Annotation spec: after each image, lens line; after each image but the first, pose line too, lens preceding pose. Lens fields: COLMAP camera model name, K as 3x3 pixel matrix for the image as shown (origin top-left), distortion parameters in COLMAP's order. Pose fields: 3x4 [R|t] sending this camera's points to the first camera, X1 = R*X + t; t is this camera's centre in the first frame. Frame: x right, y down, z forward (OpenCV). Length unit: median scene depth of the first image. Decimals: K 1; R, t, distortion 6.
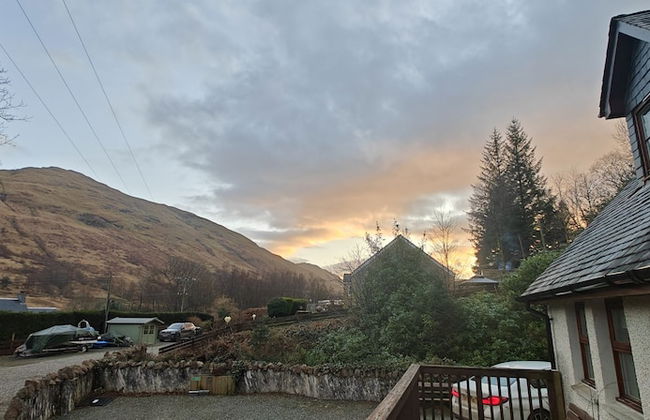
lens RADIAL K [[403.5, 0, 325.0], [0, 403.5, 210.0], [0, 0, 1]] dist [0.004086, -0.000896]
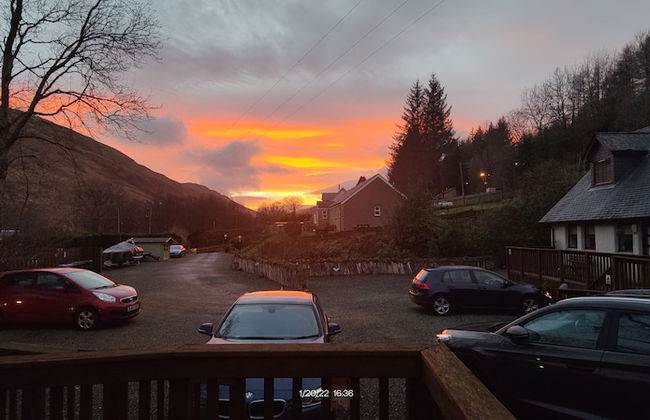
lens RADIAL K [[423.1, 0, 325.0], [0, 423.1, 210.0], [0, 0, 1]] dist [0.055729, -0.000692]
pose [[0.960062, 0.007276, 0.279694, -0.420406], [-0.060430, 0.981459, 0.181898, -0.073333], [-0.273185, -0.191536, 0.942701, -0.317912]]
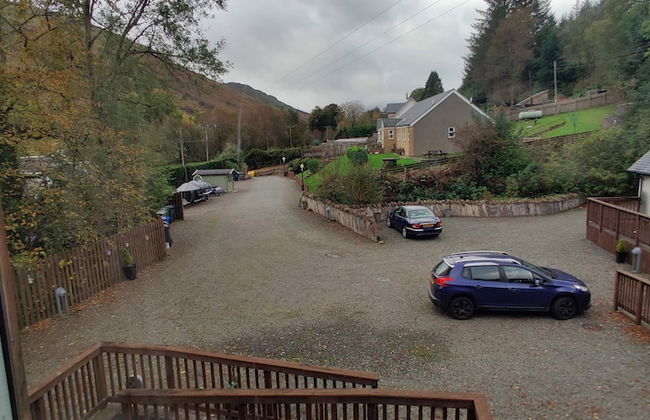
lens RADIAL K [[483.2, 0, 325.0], [0, 483.2, 210.0], [0, 0, 1]] dist [-0.000885, 0.079175]
pose [[0.987325, -0.055916, 0.148536, -0.465807], [-0.004660, 0.925266, 0.379289, -0.174785], [-0.158644, -0.375174, 0.913278, -0.394860]]
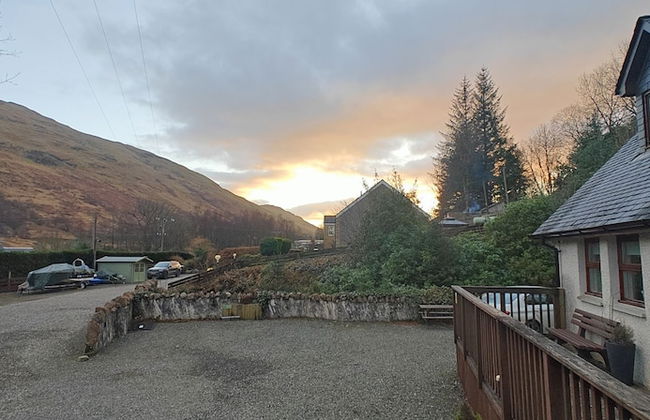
lens RADIAL K [[400.2, 0, 325.0], [0, 400.2, 210.0], [0, 0, 1]] dist [0.006433, 0.000536]
pose [[0.995380, 0.006614, 0.095789, -0.075329], [-0.020234, 0.989670, 0.141928, -0.007578], [-0.093861, -0.143210, 0.985231, -0.045588]]
